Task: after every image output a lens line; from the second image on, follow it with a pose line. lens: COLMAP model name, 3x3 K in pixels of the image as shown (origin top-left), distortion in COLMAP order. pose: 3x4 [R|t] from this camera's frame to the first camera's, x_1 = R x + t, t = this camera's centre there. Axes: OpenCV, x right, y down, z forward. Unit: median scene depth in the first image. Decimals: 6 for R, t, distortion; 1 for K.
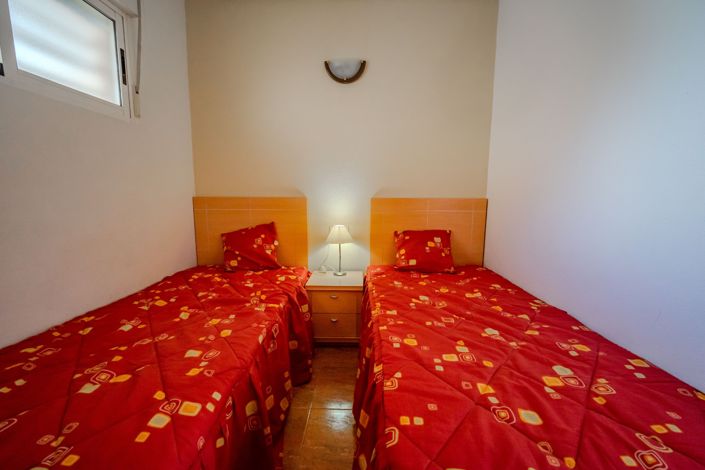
lens RADIAL K [[307.2, 0, 361.0], [0, 307.2, 239.1], [0, 0, 1]] dist [-0.013678, -0.001041]
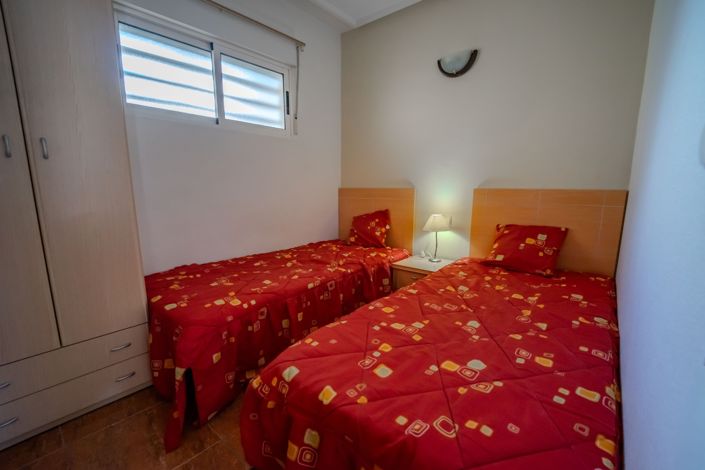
lens RADIAL K [[307.2, 0, 361.0], [0, 307.2, 239.1], [0, 0, 1]] dist [-0.013678, -0.001041]
pose [[0.785785, 0.100452, -0.610288, 0.403645], [-0.086058, 0.994882, 0.052950, 0.006151], [0.612483, 0.010913, 0.790408, 0.000912]]
